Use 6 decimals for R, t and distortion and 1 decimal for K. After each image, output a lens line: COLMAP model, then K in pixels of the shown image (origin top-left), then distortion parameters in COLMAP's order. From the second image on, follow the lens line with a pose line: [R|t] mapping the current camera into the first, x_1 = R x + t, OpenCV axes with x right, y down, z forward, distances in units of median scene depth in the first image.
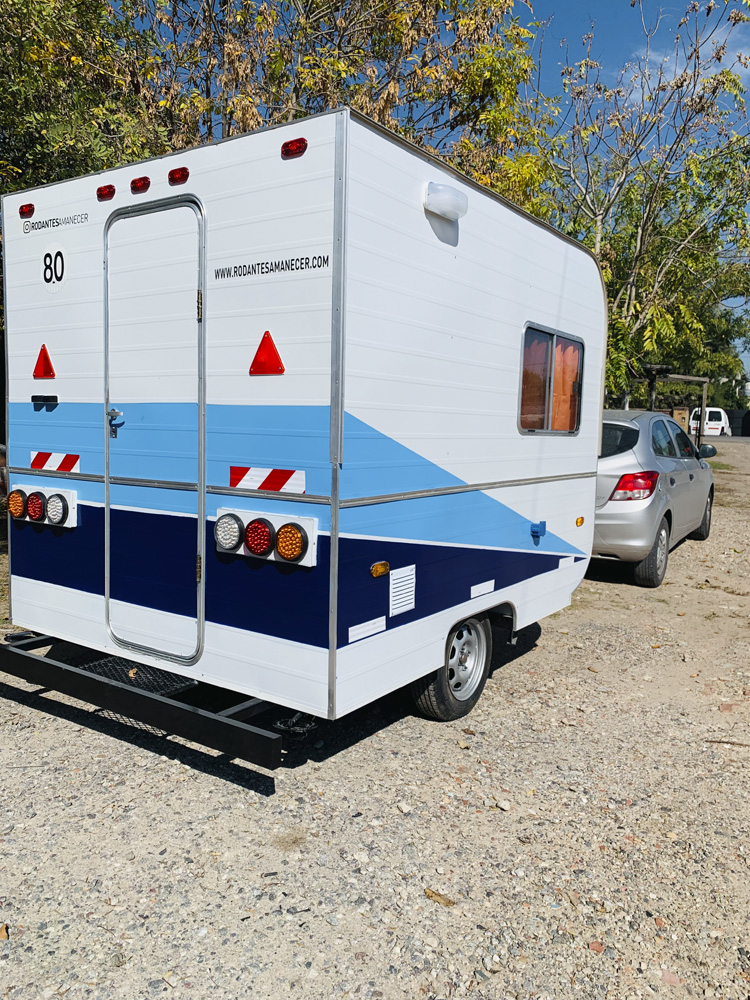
lens RADIAL K [[765.7, 0, 372.7], [0, 765.7, 486.9], [0, 0, 1]] dist [-0.032456, 0.060590]
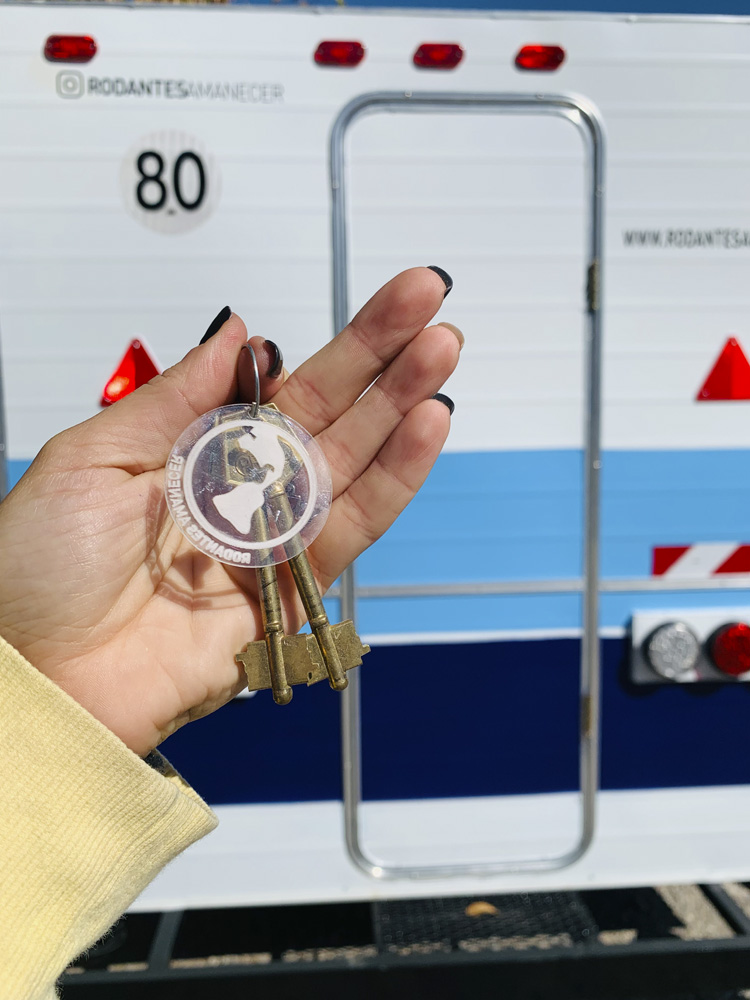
lens RADIAL K [[765.7, 0, 372.7], [0, 765.7, 486.9], [0, 0, 1]] dist [-0.032456, 0.060590]
pose [[0.791789, -0.095198, 0.603330, -0.722107], [0.081702, 0.995410, 0.049841, -0.121383], [-0.605305, 0.009829, 0.795933, 0.609963]]
